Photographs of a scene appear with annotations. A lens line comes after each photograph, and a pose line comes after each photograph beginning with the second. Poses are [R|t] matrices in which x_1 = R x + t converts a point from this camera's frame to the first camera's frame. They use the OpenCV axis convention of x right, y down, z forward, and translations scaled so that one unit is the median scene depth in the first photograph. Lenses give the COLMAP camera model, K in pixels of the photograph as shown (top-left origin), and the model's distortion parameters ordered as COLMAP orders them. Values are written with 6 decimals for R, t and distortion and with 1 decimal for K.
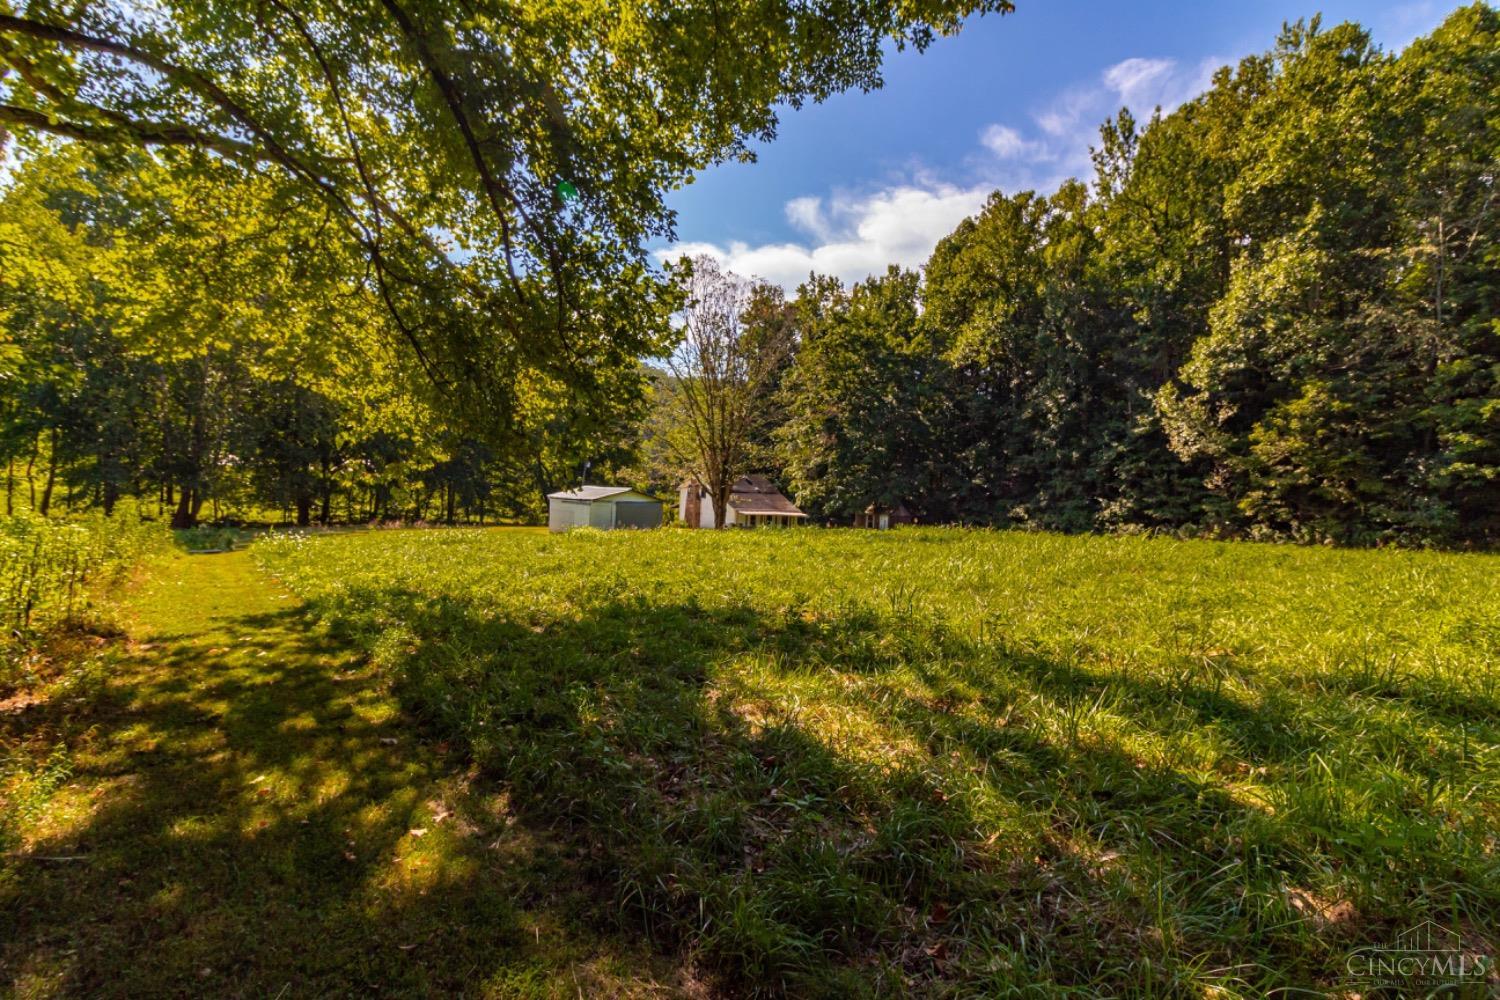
lens RADIAL K [[653.3, 0, 750.0], [0, 653.3, 500.0], [0, 0, 1]] dist [0.001821, 0.000291]
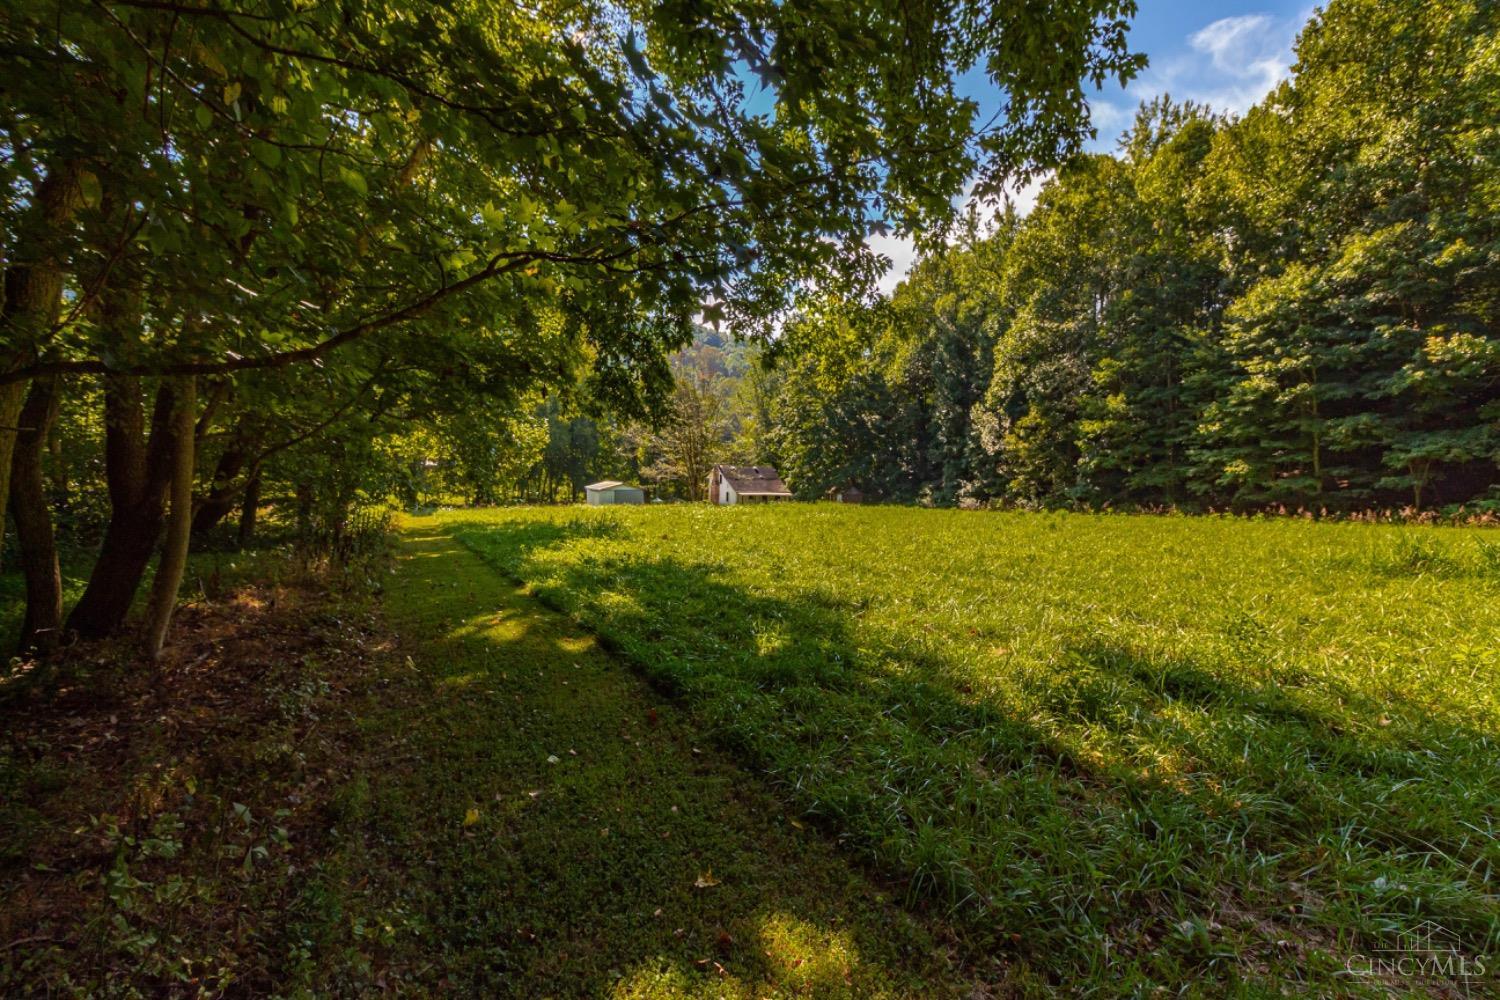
lens RADIAL K [[653.3, 0, 750.0], [0, 653.3, 500.0], [0, 0, 1]] dist [0.001821, 0.000291]
pose [[0.975949, -0.012823, -0.217622, 0.325819], [0.019862, 0.999347, 0.030189, -0.009560], [0.217093, -0.033786, 0.975566, -0.408122]]
